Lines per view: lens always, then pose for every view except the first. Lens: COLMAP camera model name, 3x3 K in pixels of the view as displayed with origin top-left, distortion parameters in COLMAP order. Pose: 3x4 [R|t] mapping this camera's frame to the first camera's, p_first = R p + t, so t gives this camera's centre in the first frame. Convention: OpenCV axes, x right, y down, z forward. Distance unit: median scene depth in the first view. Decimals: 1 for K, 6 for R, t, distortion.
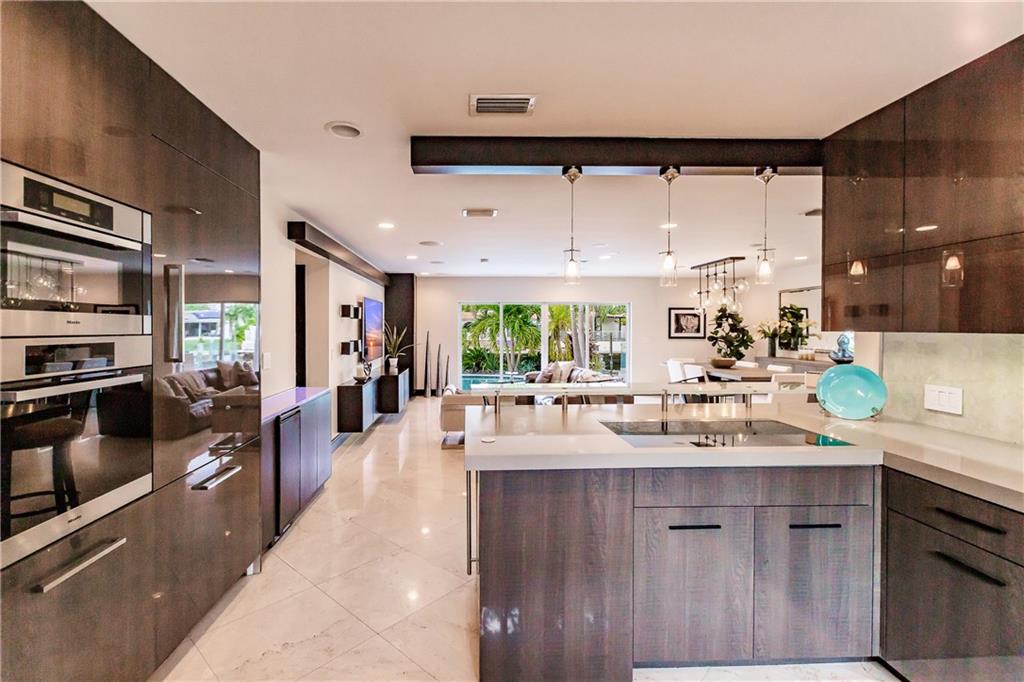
lens RADIAL K [[463.2, 0, 511.6], [0, 463.2, 333.1], [0, 0, 1]] dist [-0.003011, -0.002612]
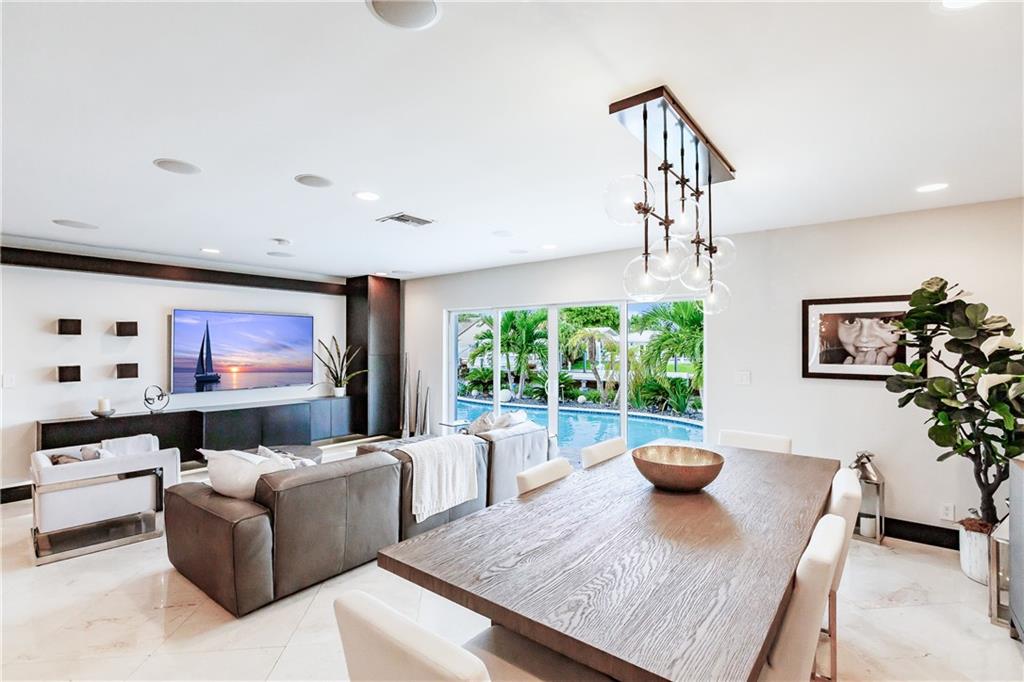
lens RADIAL K [[478.9, 0, 520.5], [0, 478.9, 345.7], [0, 0, 1]] dist [0.004752, 0.000501]
pose [[0.732250, 0.001693, -0.681034, 0.473533], [-0.011014, 0.999896, -0.009357, -0.009390], [0.680947, 0.014353, 0.732192, 0.562983]]
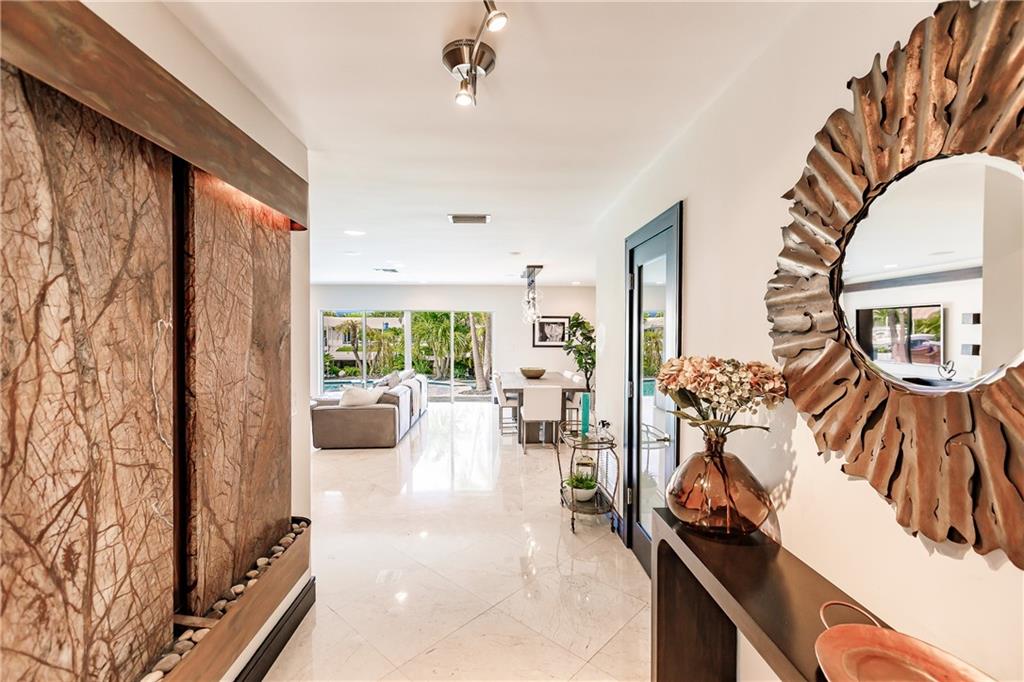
lens RADIAL K [[463.2, 0, 512.1], [0, 463.2, 337.8], [0, 0, 1]] dist [-0.003011, -0.002612]
pose [[0.998318, 0.008802, -0.057305, 0.376354], [-0.008829, 0.999961, -0.000220, -0.007537], [0.057301, 0.000726, 0.998357, 0.008506]]
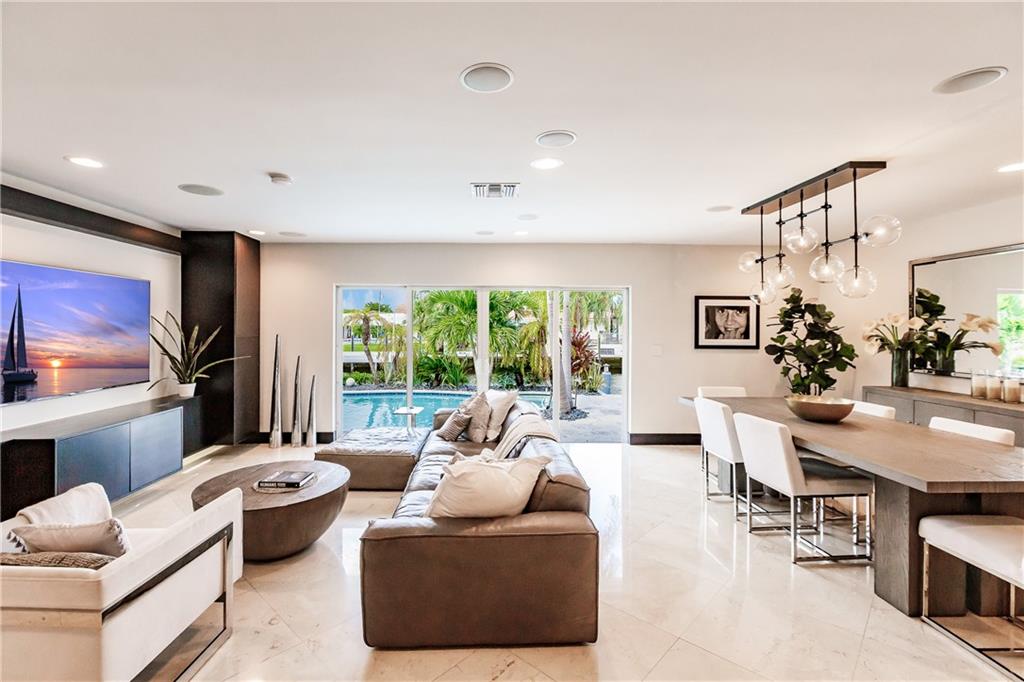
lens RADIAL K [[463.2, 0, 505.0], [0, 463.2, 340.5], [0, 0, 1]] dist [-0.003011, -0.002612]
pose [[0.998465, 0.006124, -0.055053, 0.139452], [-0.005398, 0.999897, 0.013325, -0.005007], [0.055129, -0.013008, 0.998395, 0.425839]]
